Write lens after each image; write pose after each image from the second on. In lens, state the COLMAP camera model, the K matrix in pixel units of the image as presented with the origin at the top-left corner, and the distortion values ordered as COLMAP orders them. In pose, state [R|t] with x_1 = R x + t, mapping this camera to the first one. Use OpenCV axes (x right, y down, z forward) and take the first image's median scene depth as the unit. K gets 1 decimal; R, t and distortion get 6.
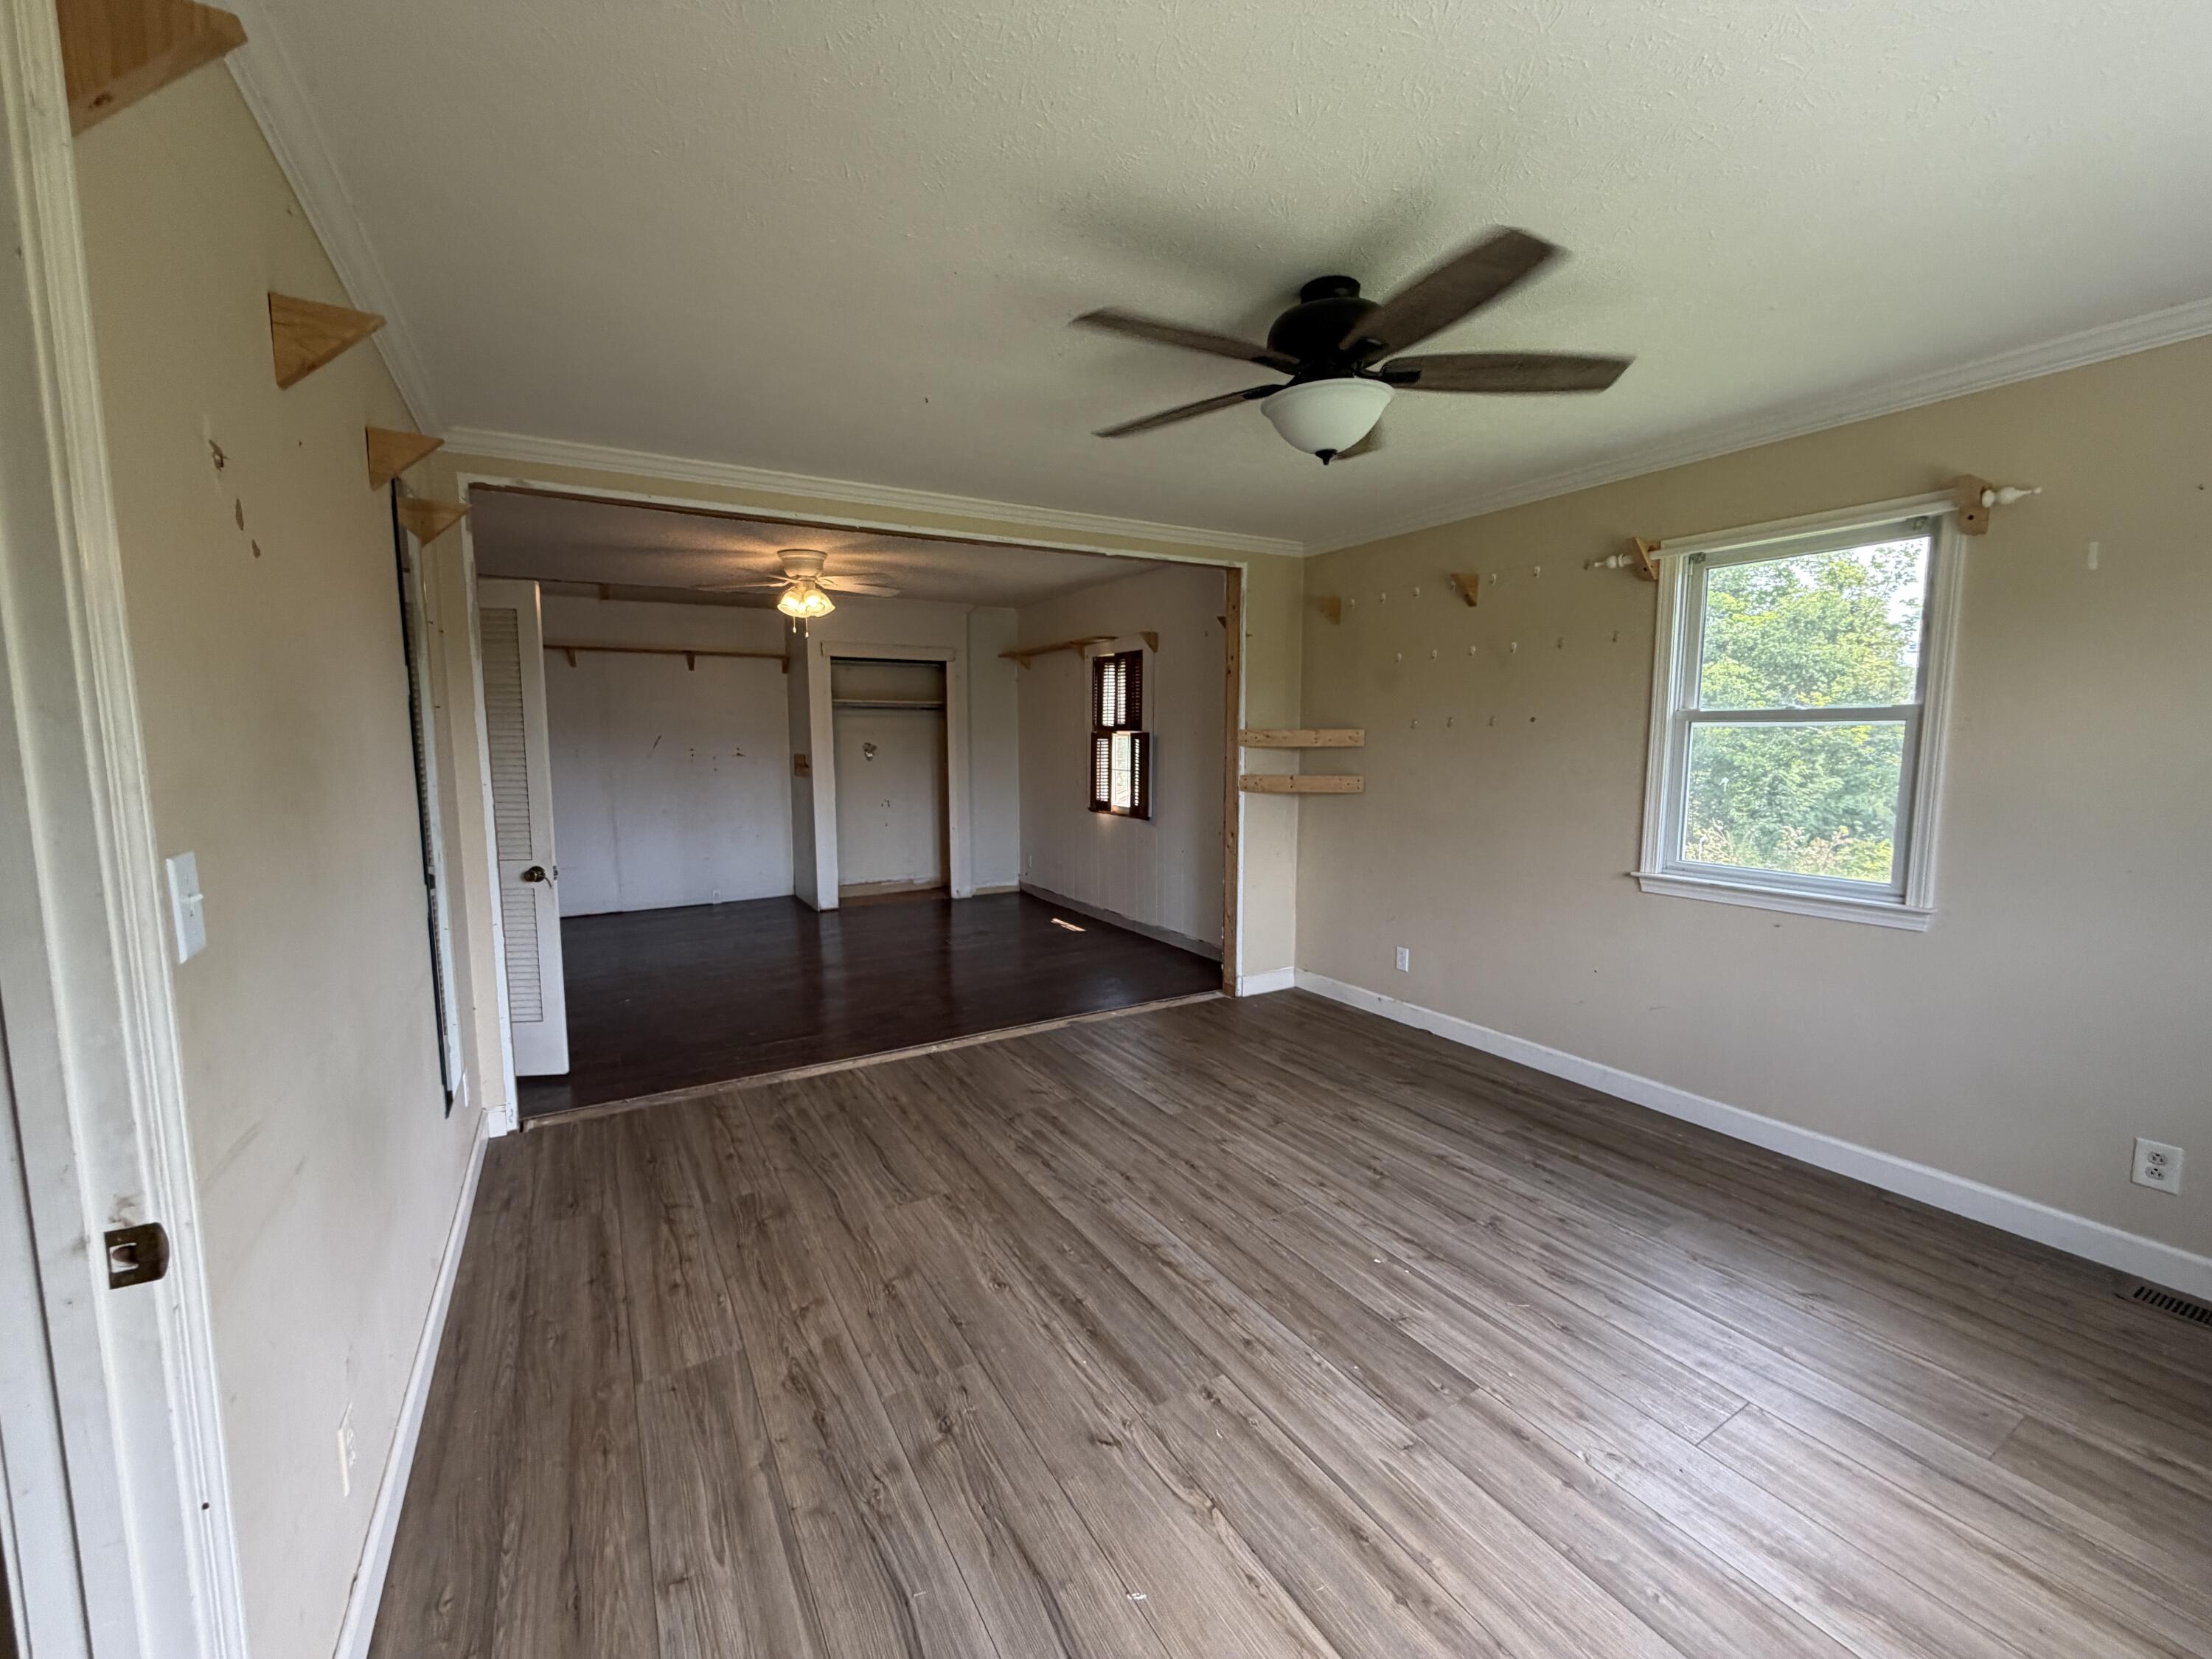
lens RADIAL K [[880.3, 0, 1104.1], [0, 880.3, 829.5], [0, 0, 1]] dist [-0.001978, -0.000017]
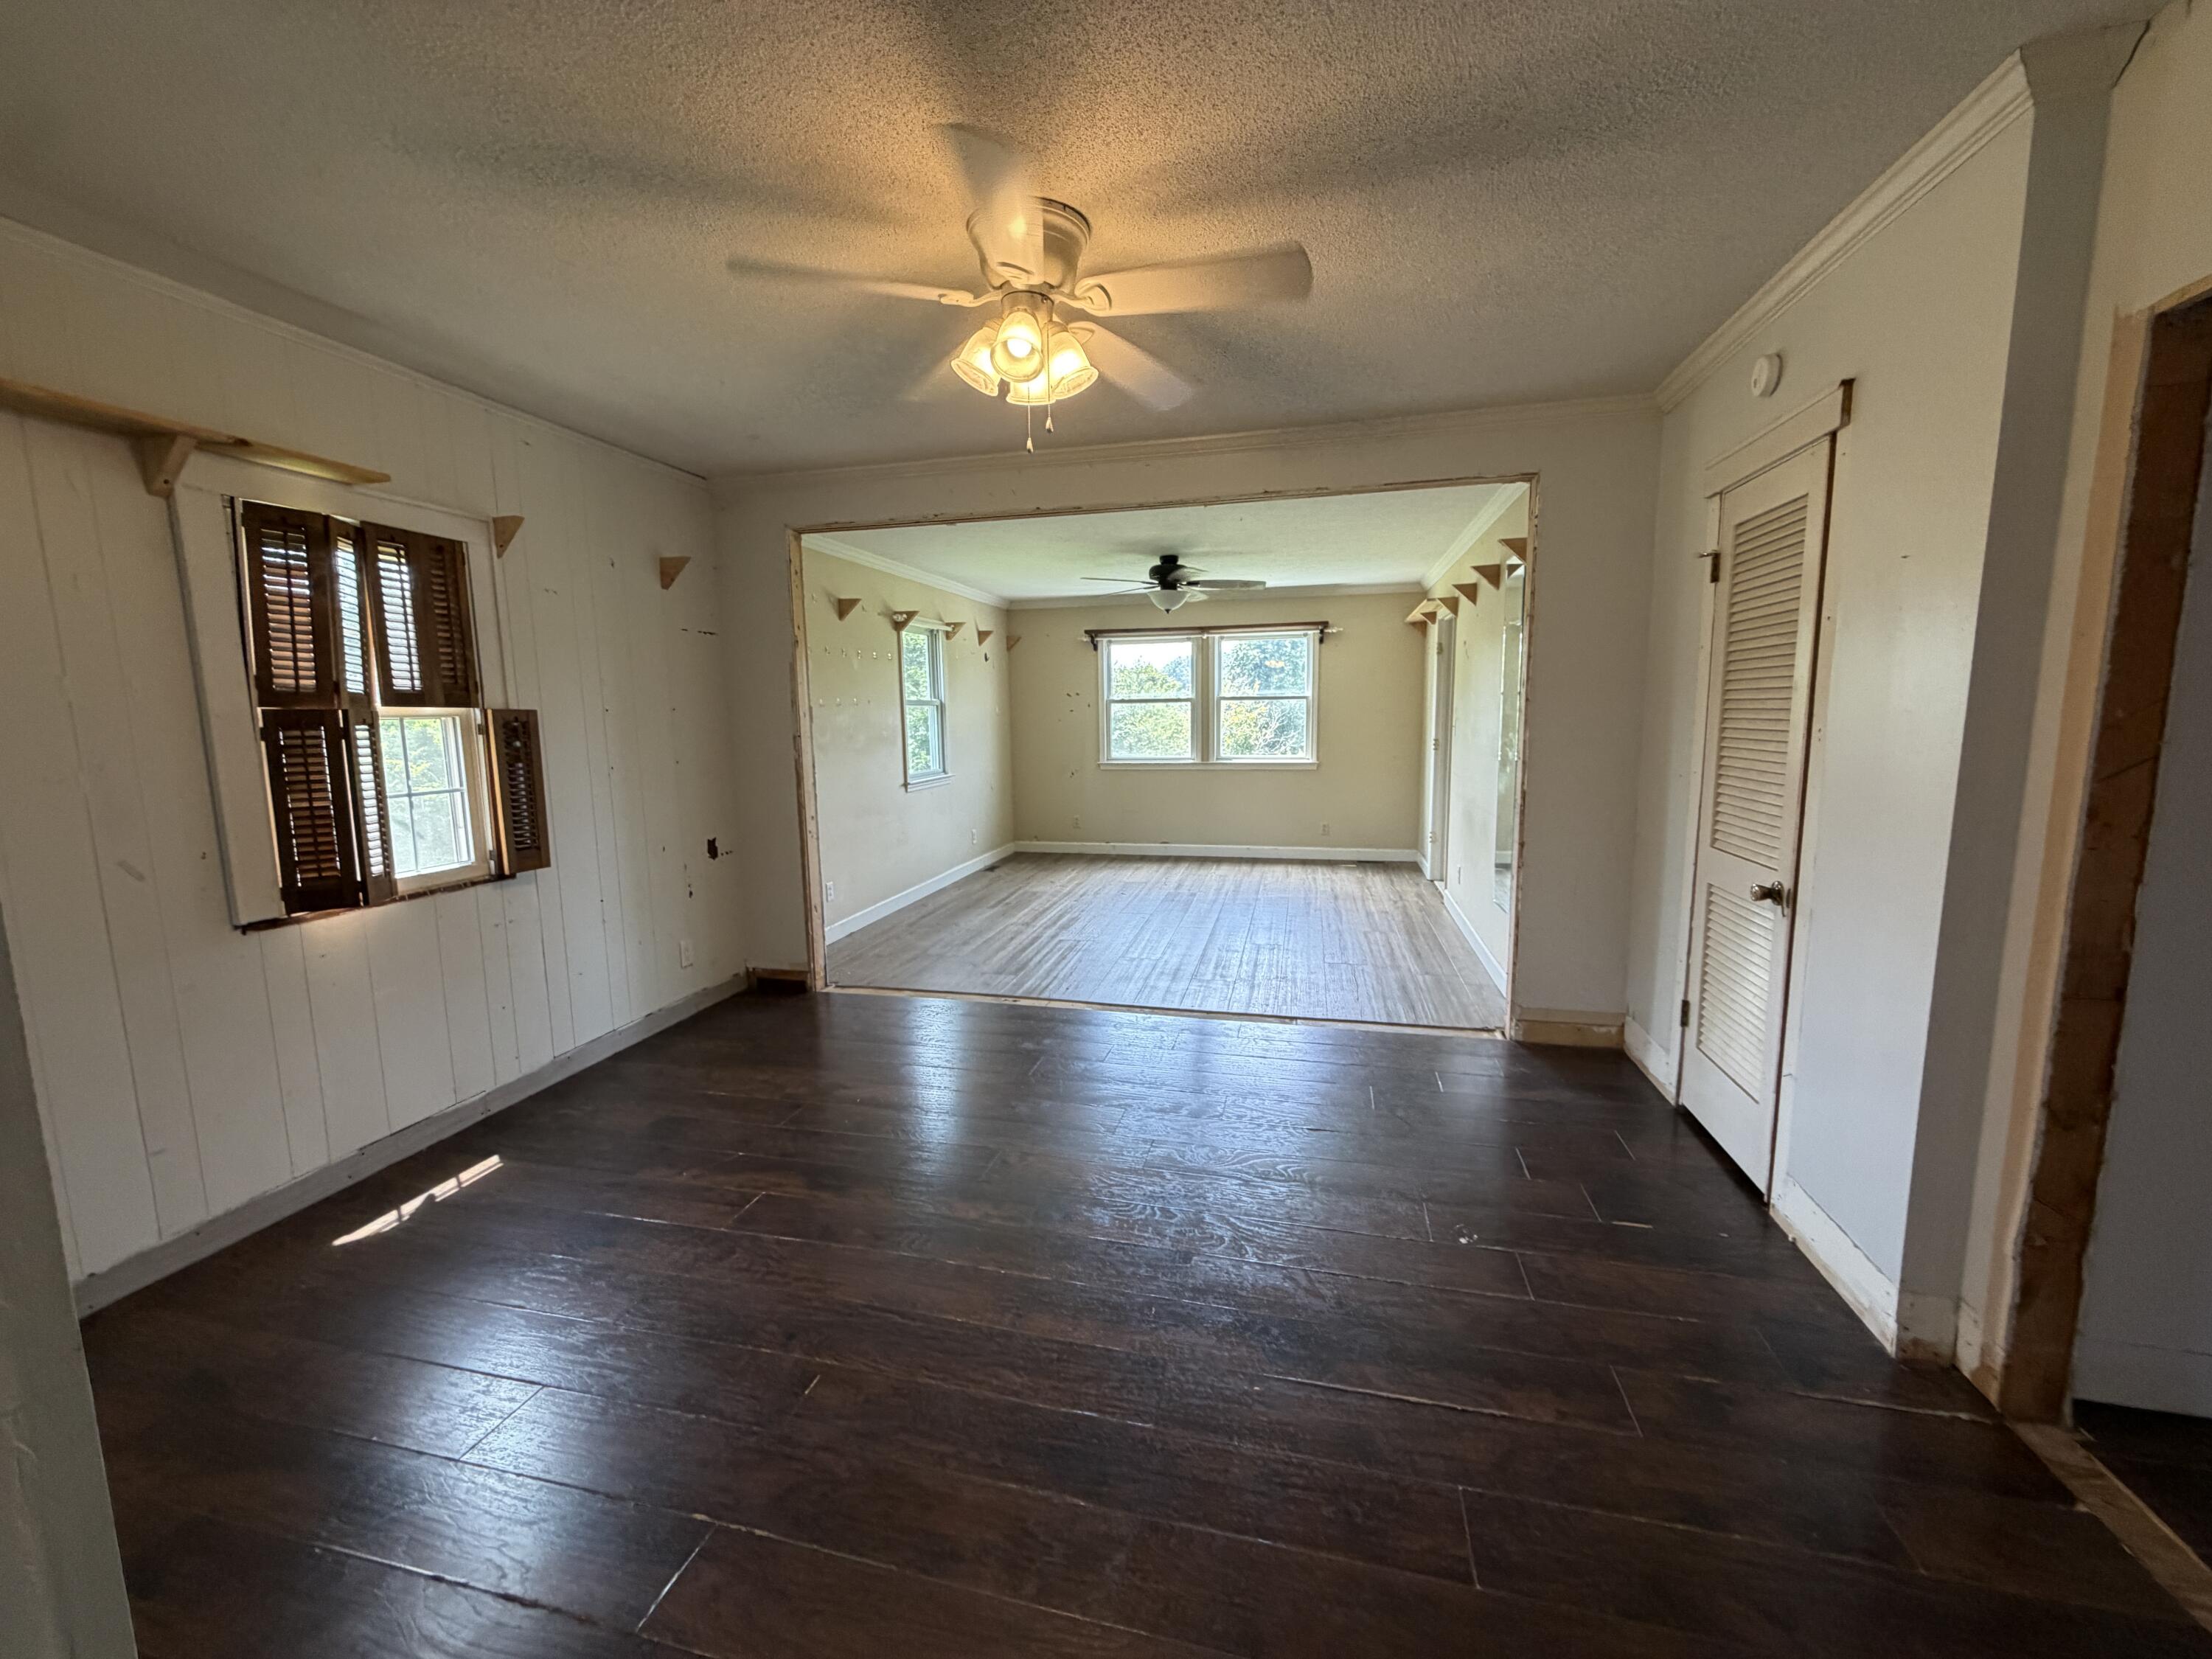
lens RADIAL K [[880.3, 0, 1104.7], [0, 880.3, 822.6], [0, 0, 1]] dist [-0.001978, -0.000017]
pose [[-0.713932, -0.077222, 0.695944, -0.560593], [0.092325, 0.974841, 0.202880, -0.115432], [-0.694102, 0.209096, -0.688841, 1.101326]]
